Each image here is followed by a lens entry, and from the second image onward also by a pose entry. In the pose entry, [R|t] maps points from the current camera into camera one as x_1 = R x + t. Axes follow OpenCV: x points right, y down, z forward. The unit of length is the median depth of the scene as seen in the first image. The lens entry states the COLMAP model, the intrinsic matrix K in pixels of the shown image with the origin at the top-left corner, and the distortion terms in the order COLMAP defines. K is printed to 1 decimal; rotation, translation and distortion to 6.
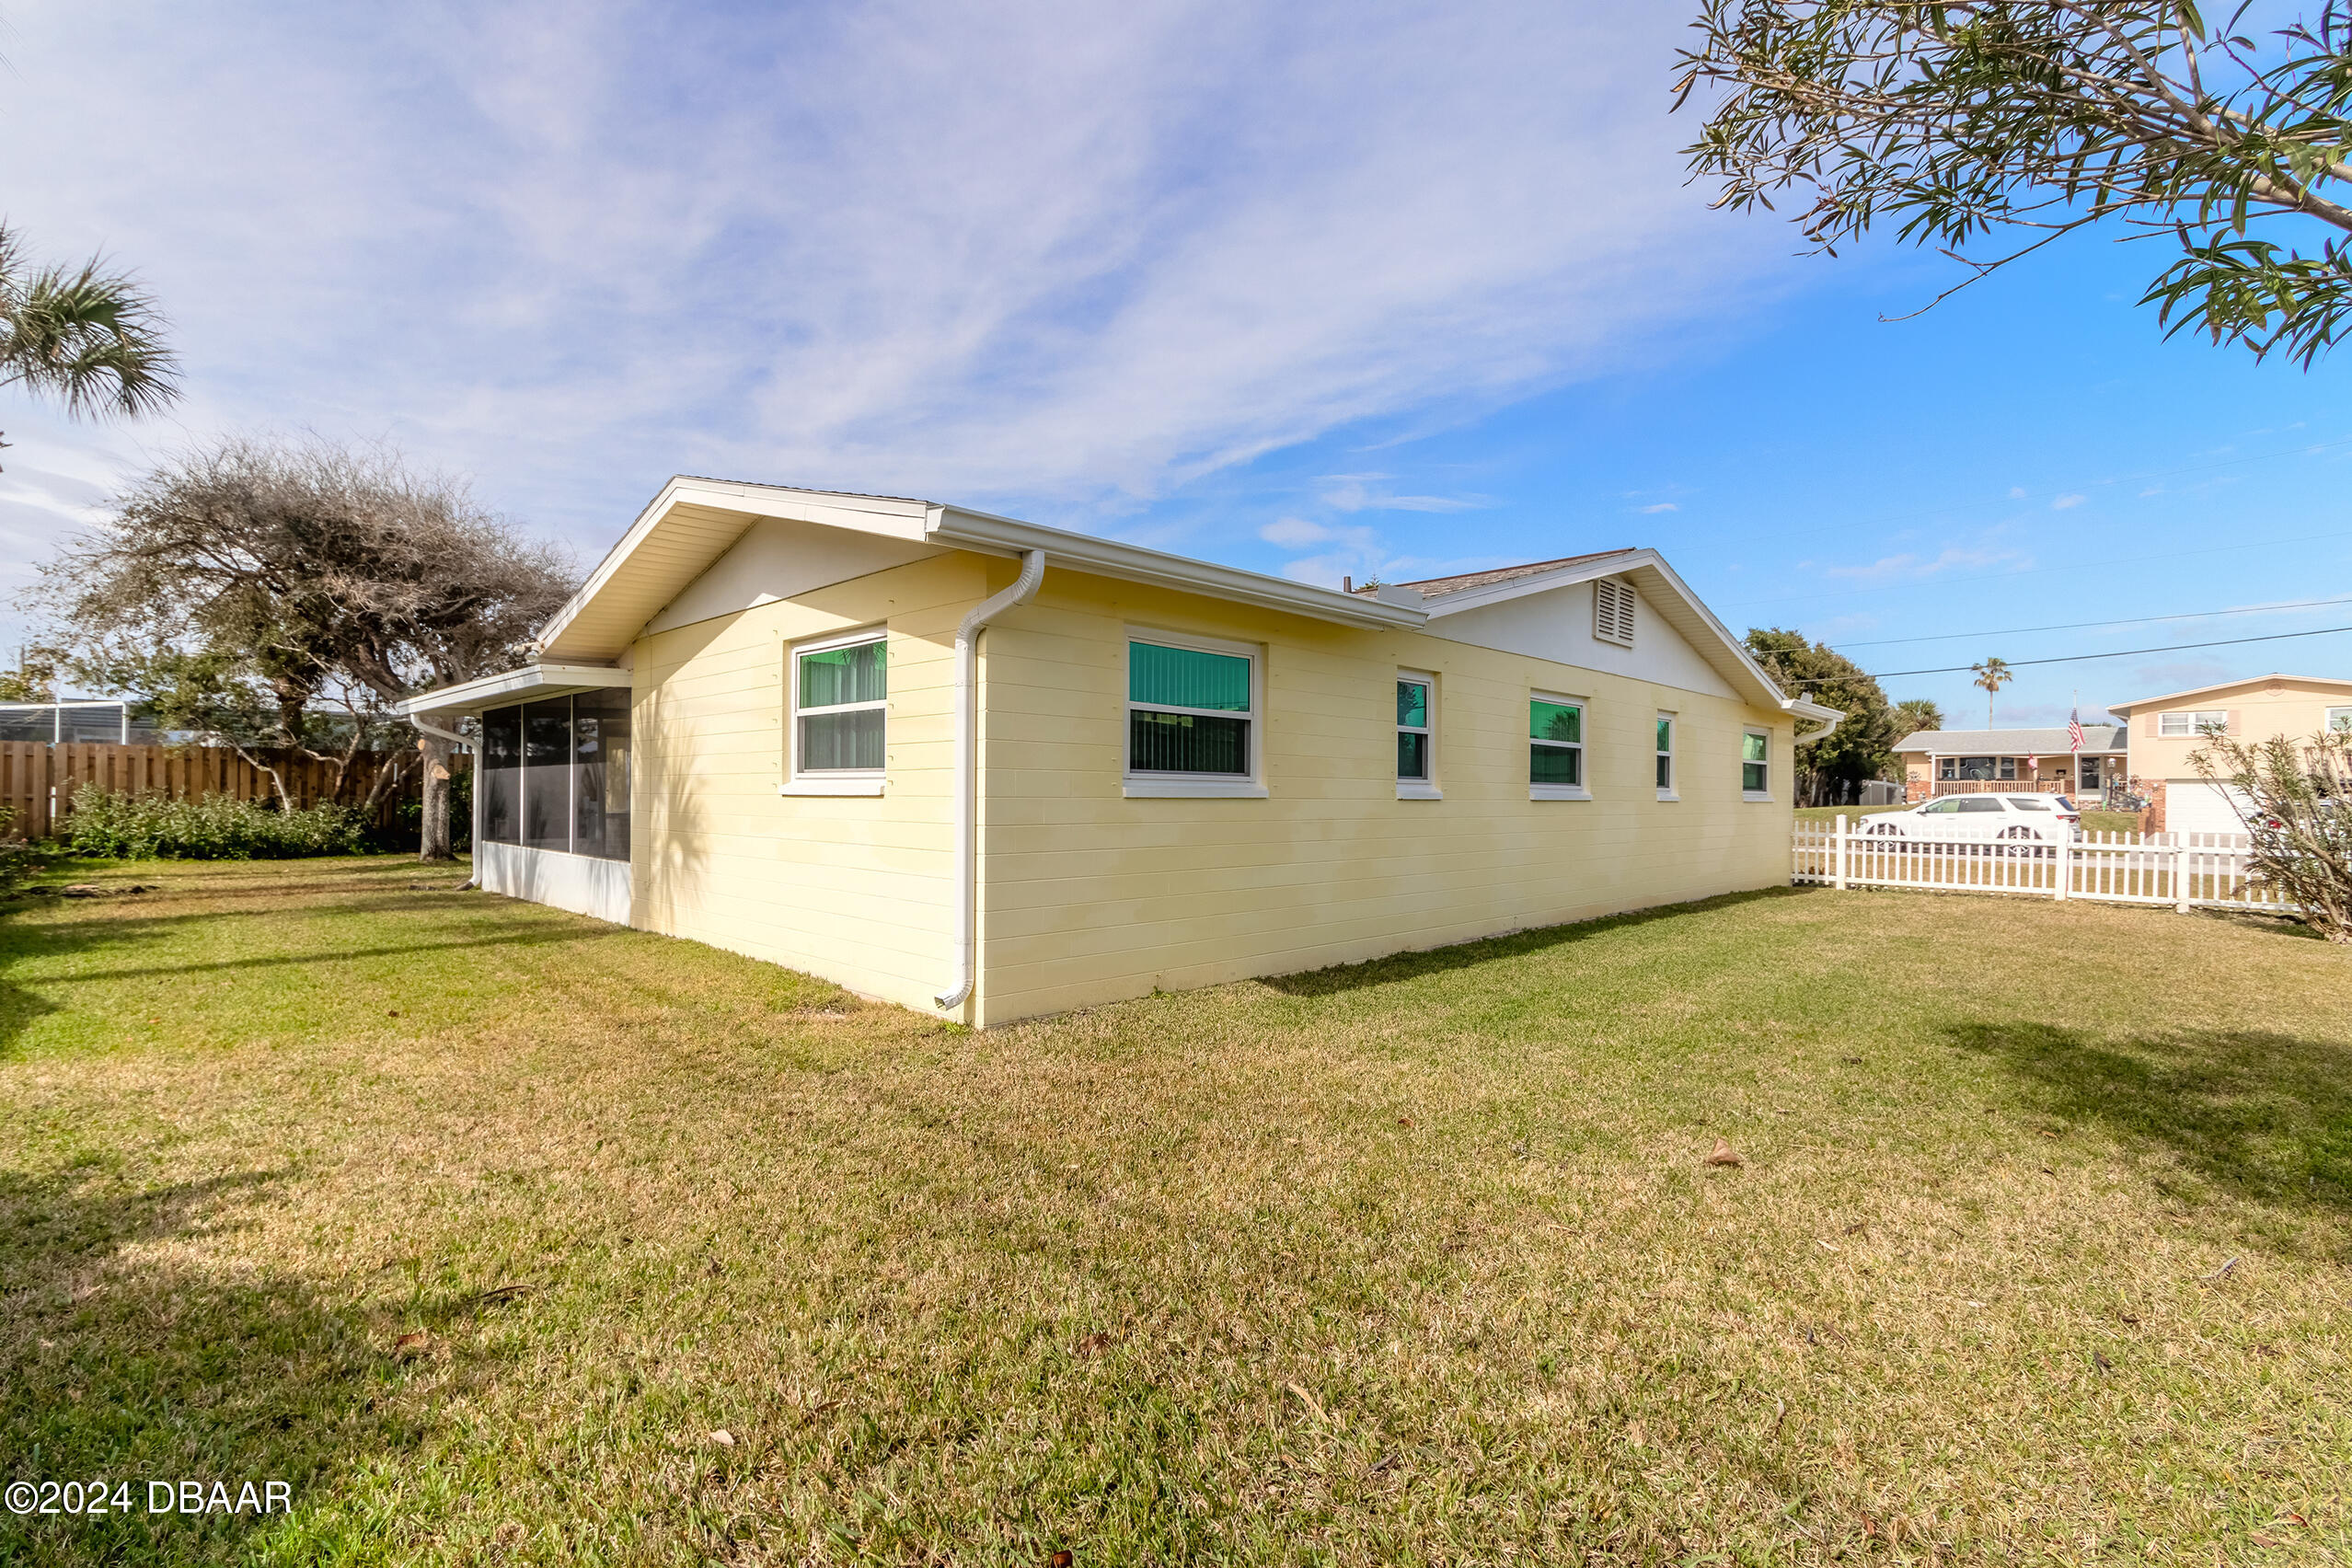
lens RADIAL K [[1070.7, 0, 1176.2], [0, 1070.7, 788.0], [0, 0, 1]] dist [0.007469, -0.002255]
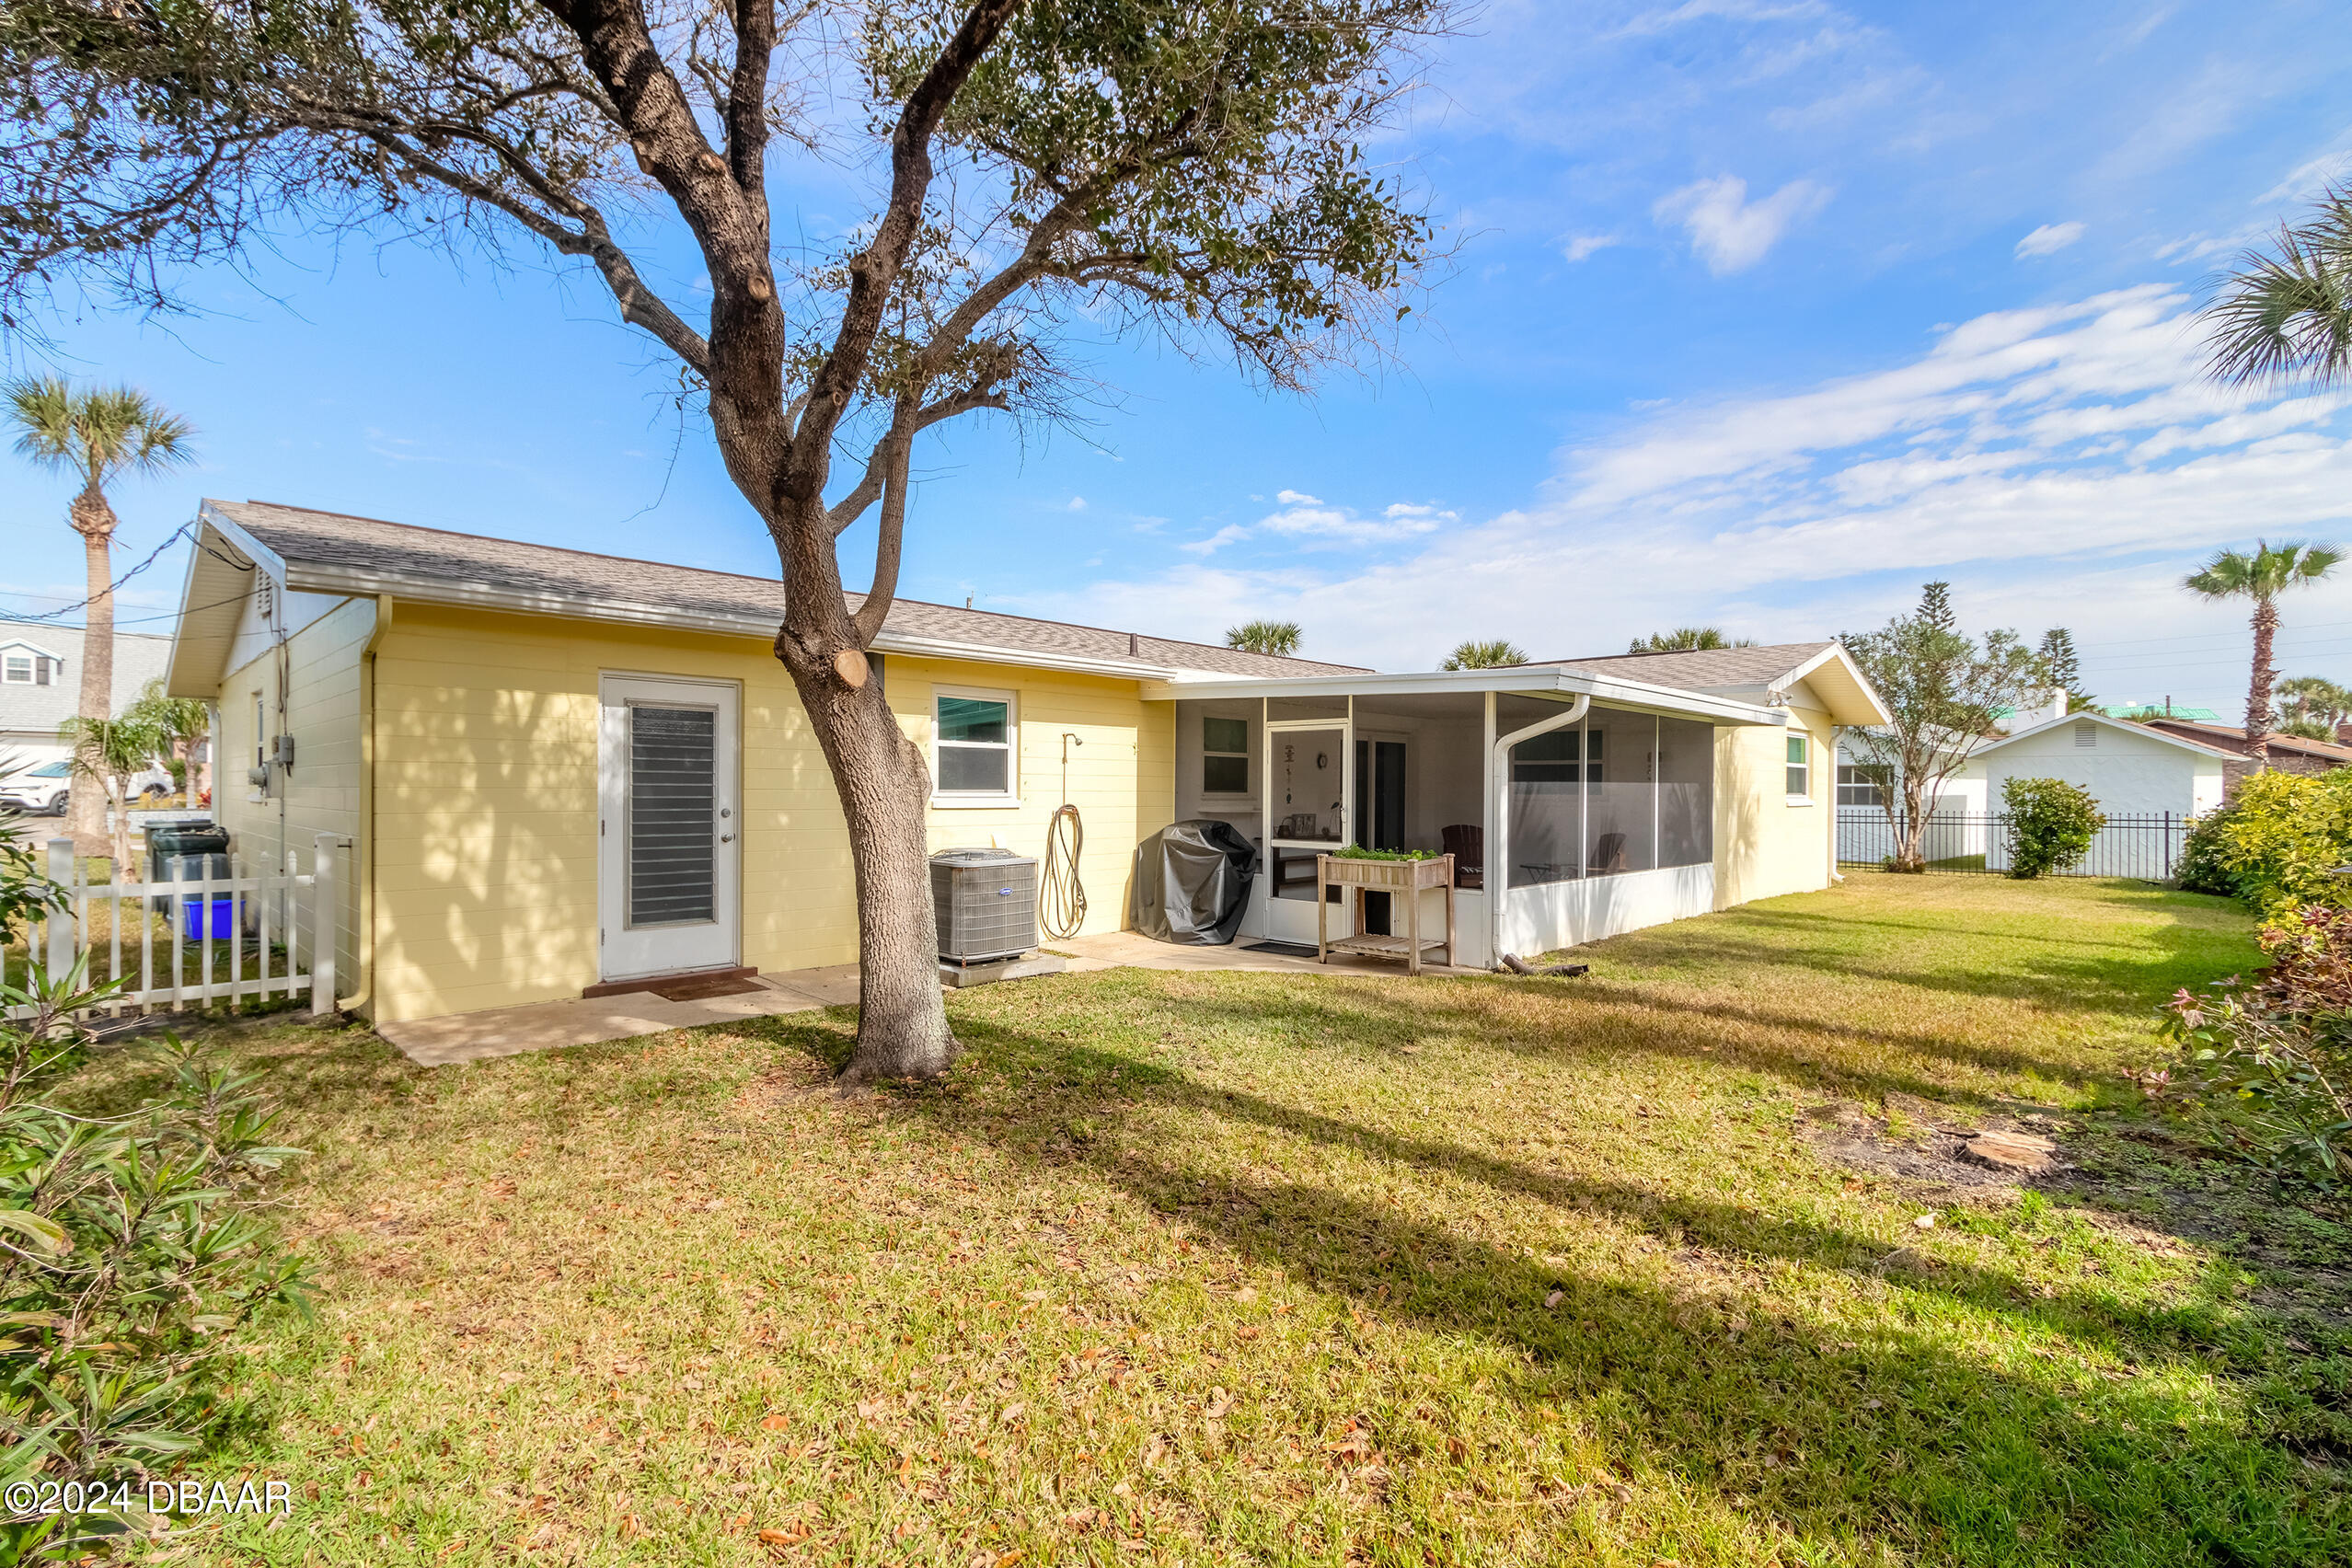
lens RADIAL K [[1070.7, 0, 1176.1], [0, 1070.7, 786.7], [0, 0, 1]] dist [0.007469, -0.002255]
pose [[-0.023400, -0.004610, 0.999716, -1.818405], [-0.008446, 0.999955, 0.004413, -0.021629], [-0.999690, -0.008340, -0.023438, 1.711227]]
